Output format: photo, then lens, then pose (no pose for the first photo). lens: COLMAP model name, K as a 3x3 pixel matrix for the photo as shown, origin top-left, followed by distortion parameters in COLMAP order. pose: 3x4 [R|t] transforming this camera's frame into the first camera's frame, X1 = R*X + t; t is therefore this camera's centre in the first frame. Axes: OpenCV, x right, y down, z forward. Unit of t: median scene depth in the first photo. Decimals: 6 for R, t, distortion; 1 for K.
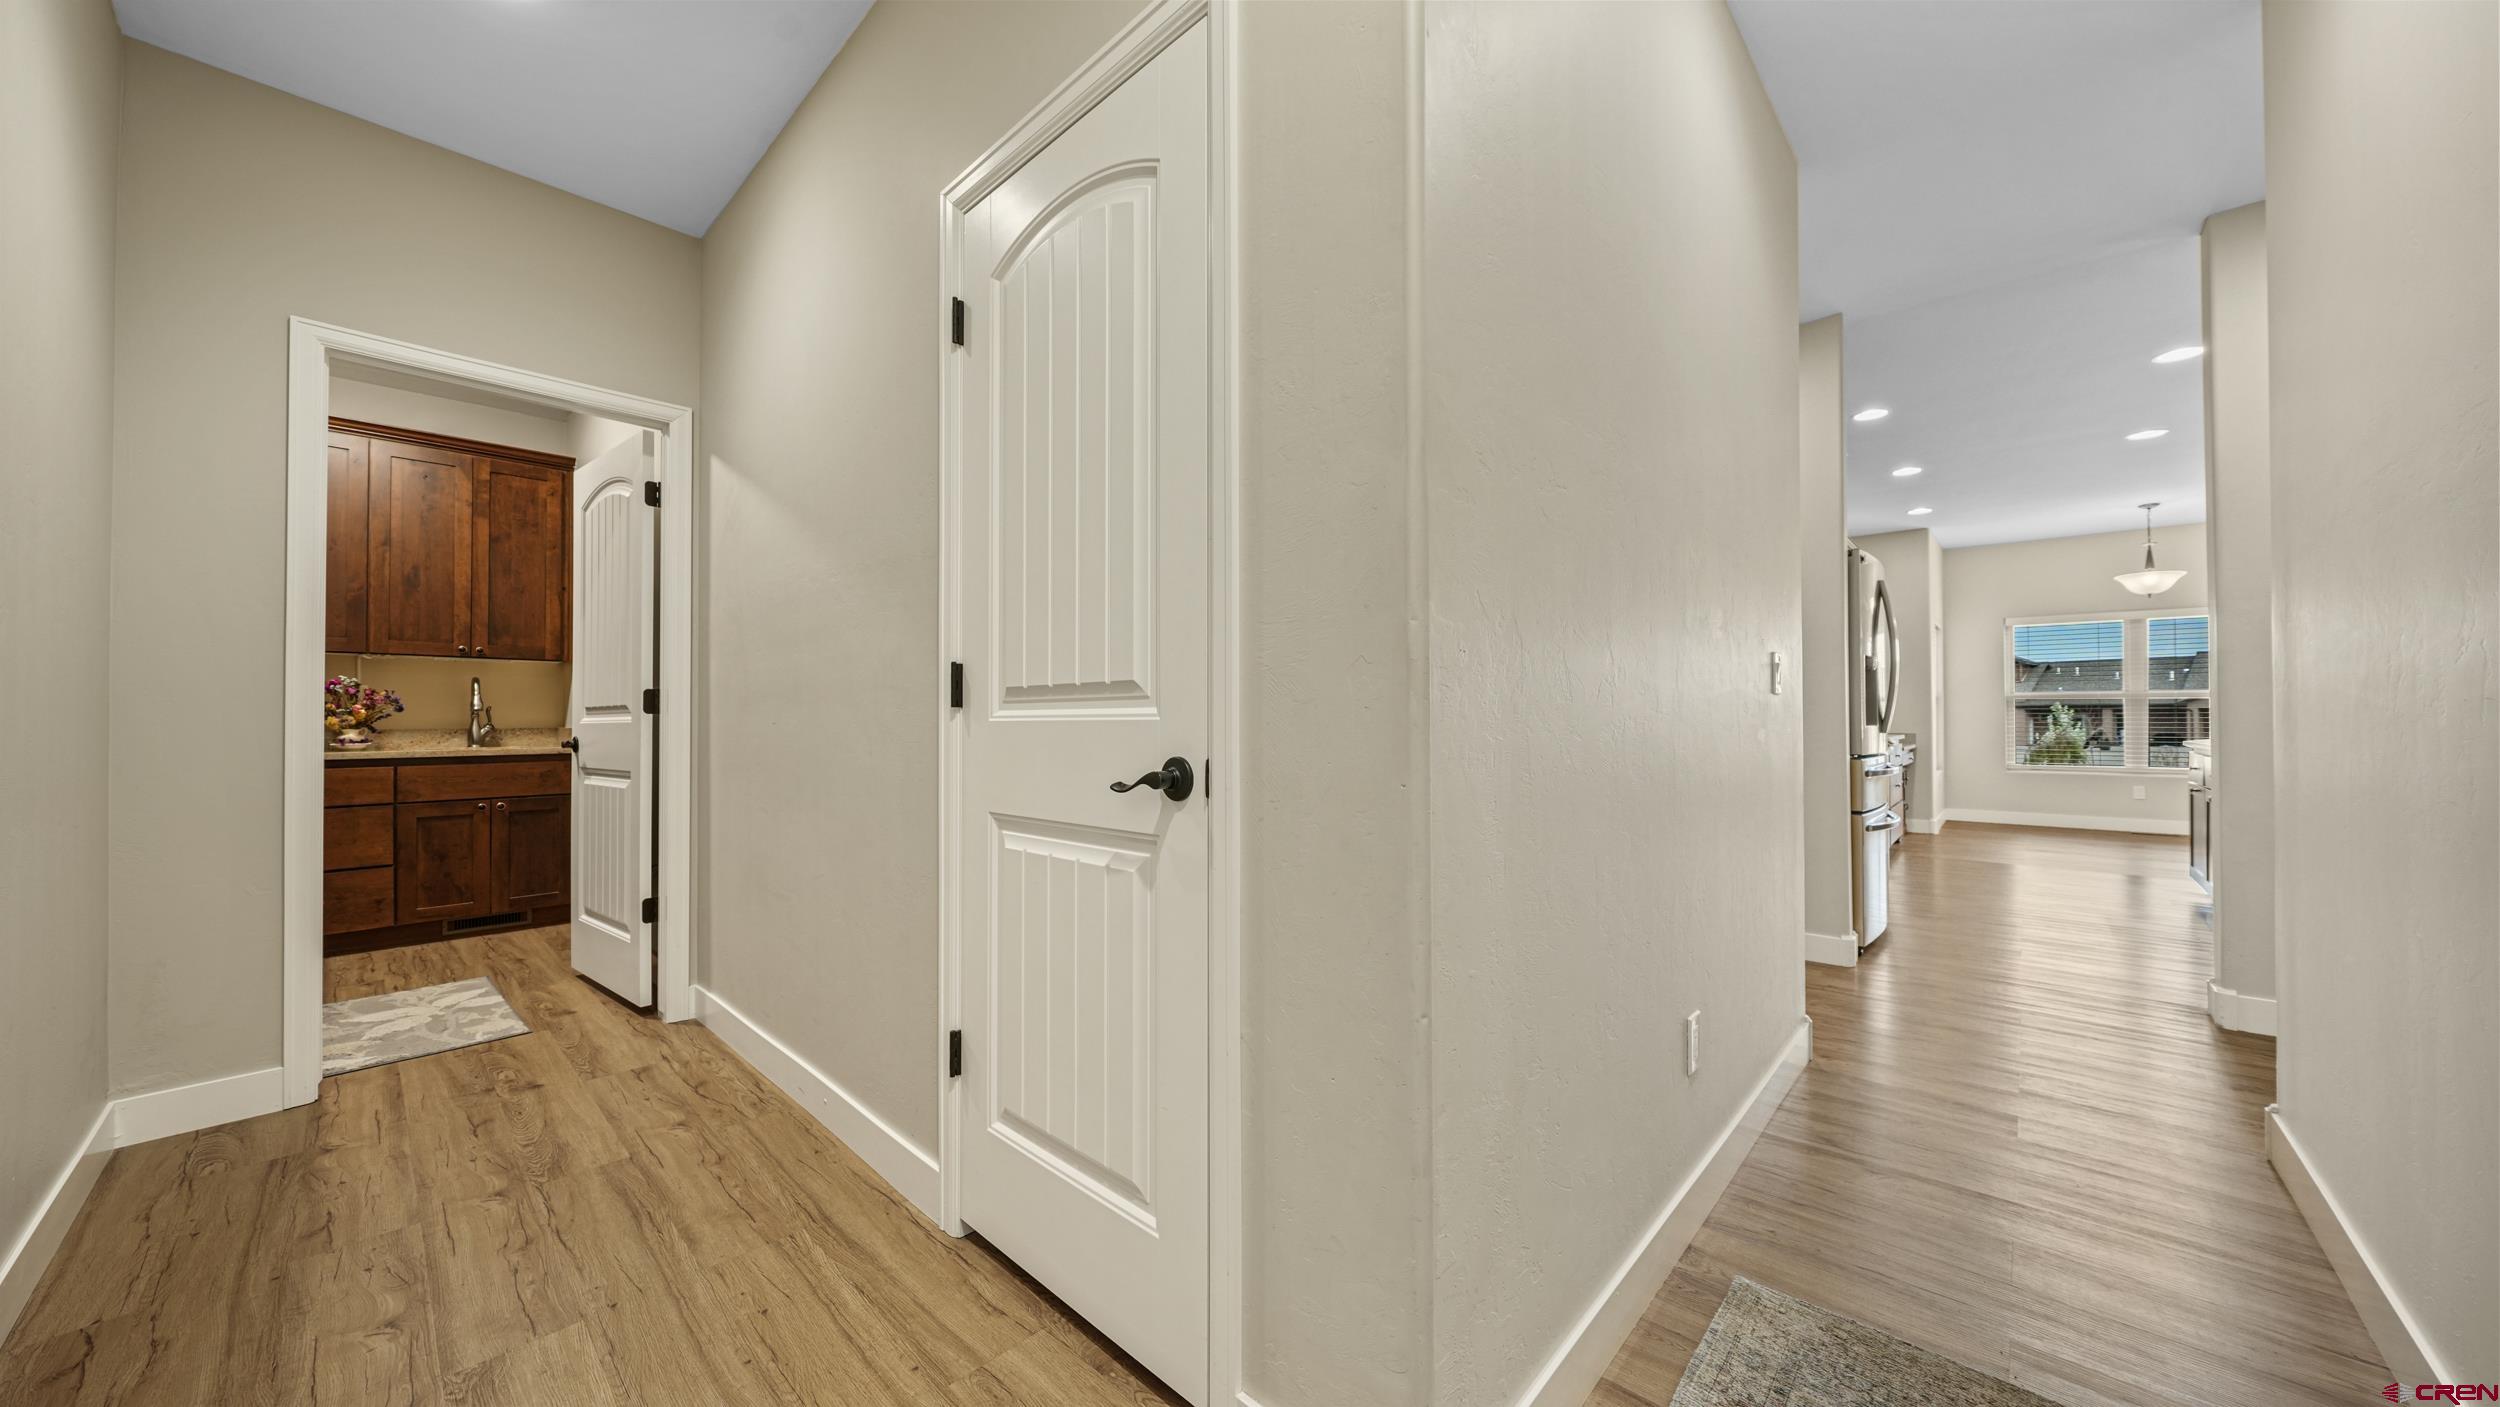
lens RADIAL K [[850.2, 0, 1240.4], [0, 850.2, 711.1], [0, 0, 1]] dist [-0.006736, 0.000714]
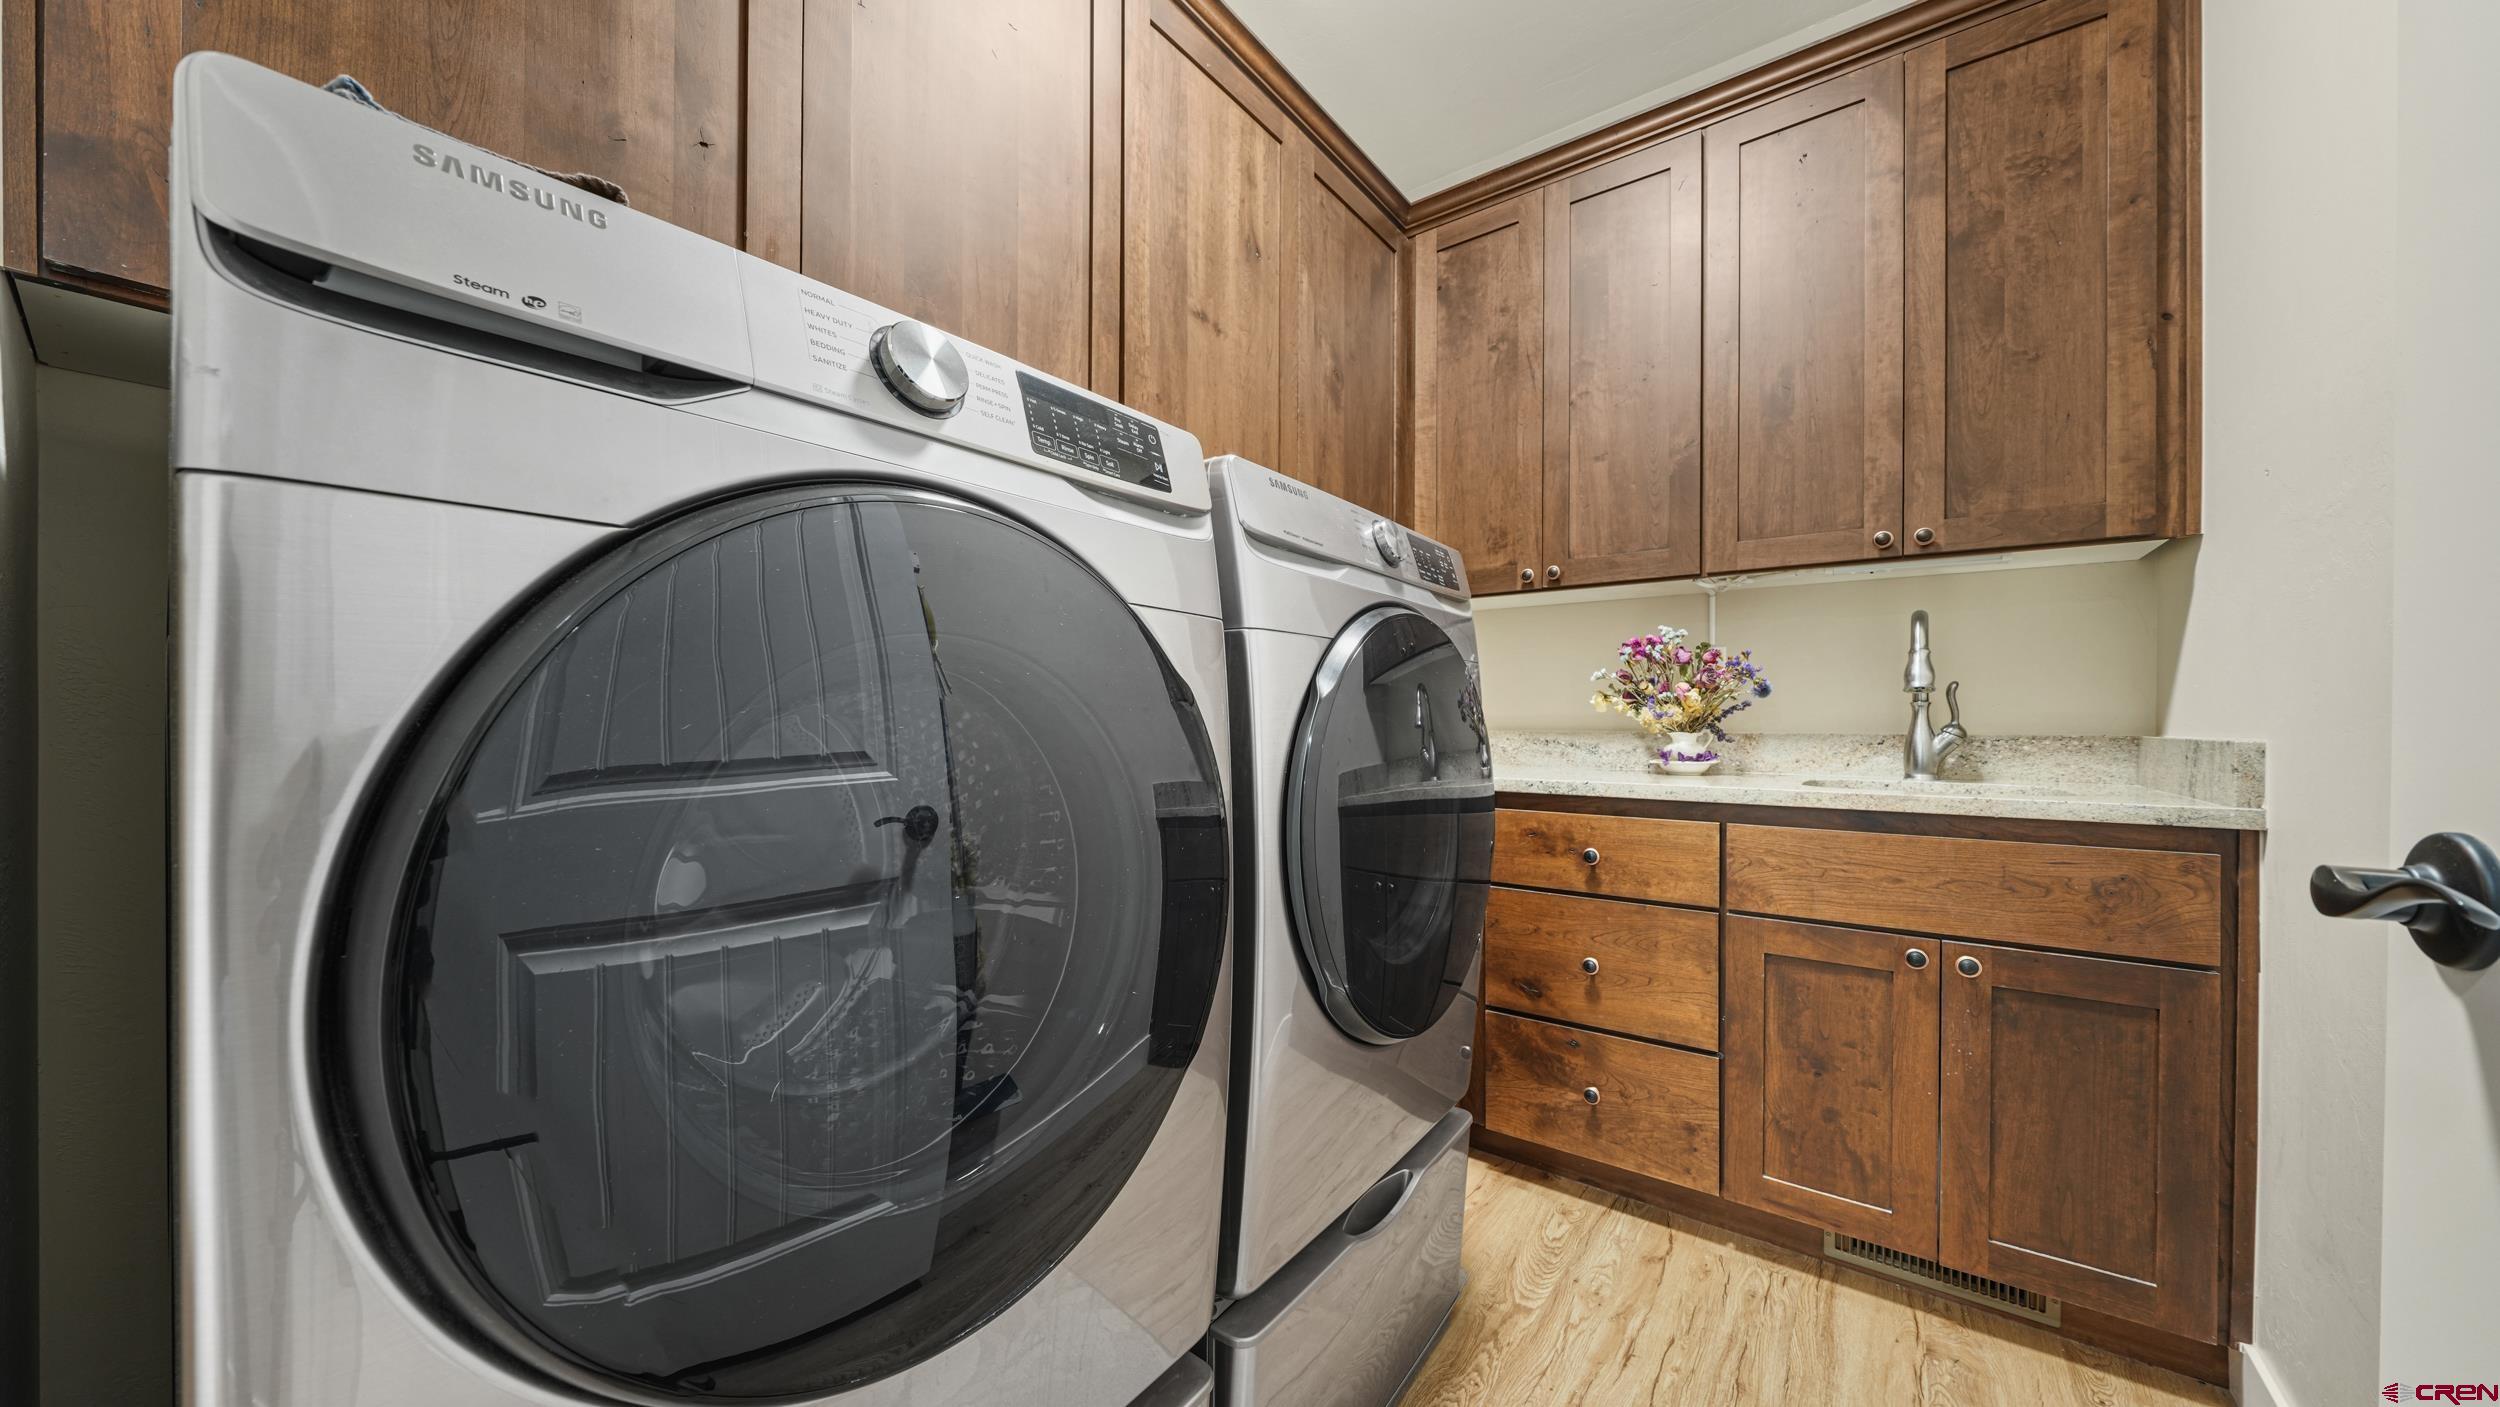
lens RADIAL K [[850.2, 0, 1258.4], [0, 850.2, 721.0], [0, 0, 1]] dist [-0.006736, 0.000714]
pose [[0.108522, 0.004472, -0.994084, -0.561356], [0.005684, 0.999971, 0.005119, 0.010348], [0.994078, -0.006205, 0.108493, 0.673345]]
